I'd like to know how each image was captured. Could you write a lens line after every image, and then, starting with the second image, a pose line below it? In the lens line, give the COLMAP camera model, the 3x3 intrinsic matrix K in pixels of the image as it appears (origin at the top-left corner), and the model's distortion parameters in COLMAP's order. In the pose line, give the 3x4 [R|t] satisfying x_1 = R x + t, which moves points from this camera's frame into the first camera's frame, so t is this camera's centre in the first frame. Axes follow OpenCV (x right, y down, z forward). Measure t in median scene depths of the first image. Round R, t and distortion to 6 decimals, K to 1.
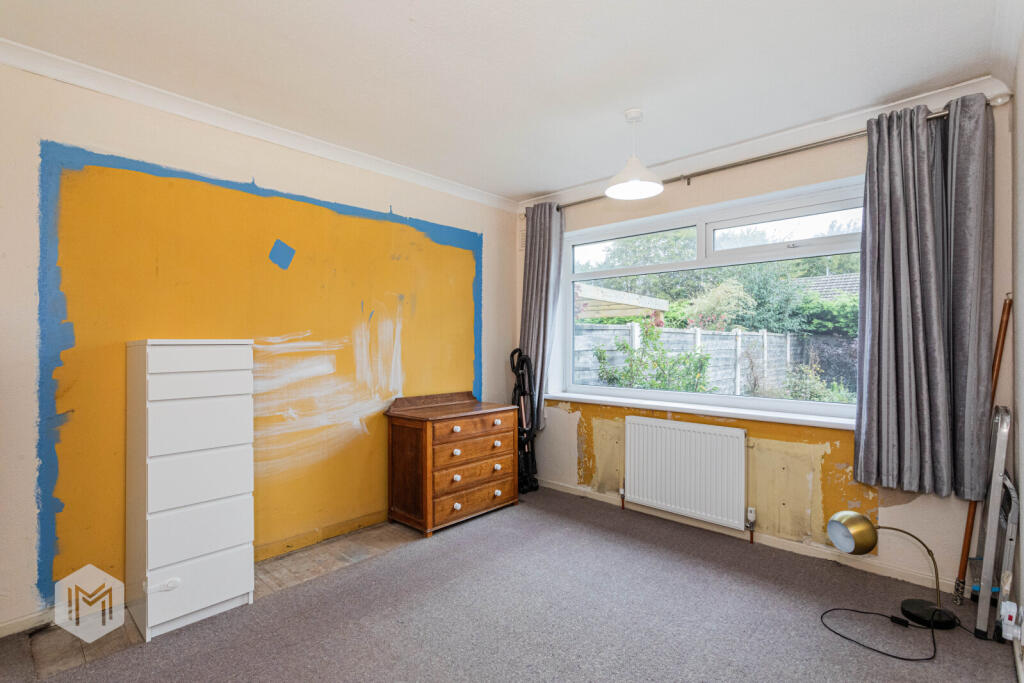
lens RADIAL K [[477.2, 0, 514.0], [0, 477.2, 339.8], [0, 0, 1]] dist [0.002847, -0.000254]
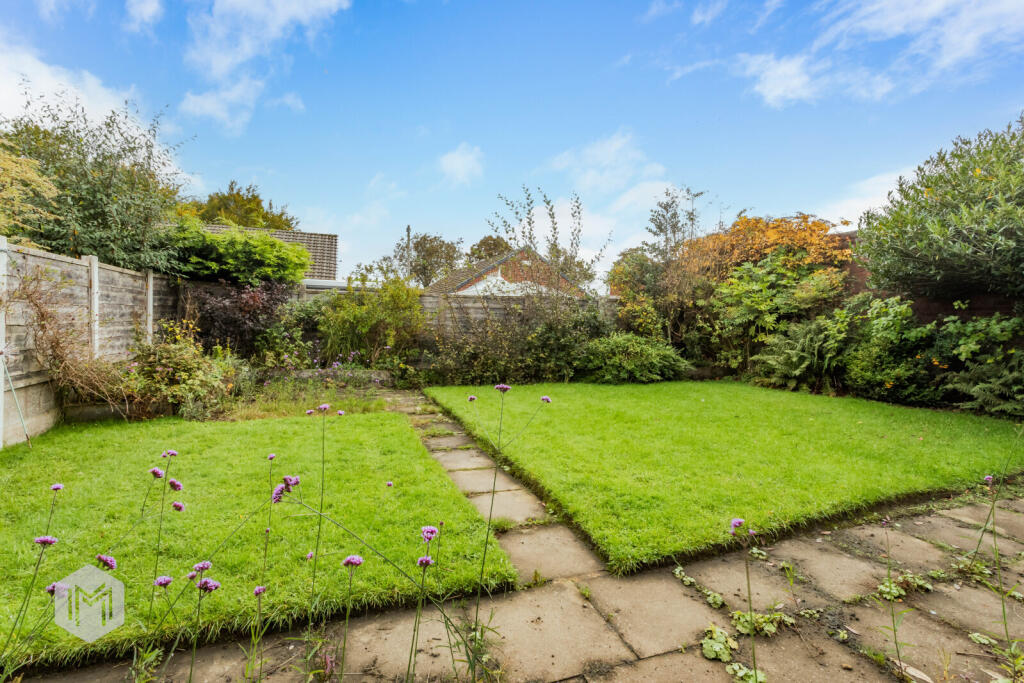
lens RADIAL K [[477.2, 0, 512.9], [0, 477.2, 340.4], [0, 0, 1]] dist [0.002847, -0.000254]
pose [[0.437691, -0.027884, 0.898693, 0.212900], [-0.036926, 0.998118, 0.048953, 0.028030], [-0.898367, -0.054611, 0.435838, 0.283443]]
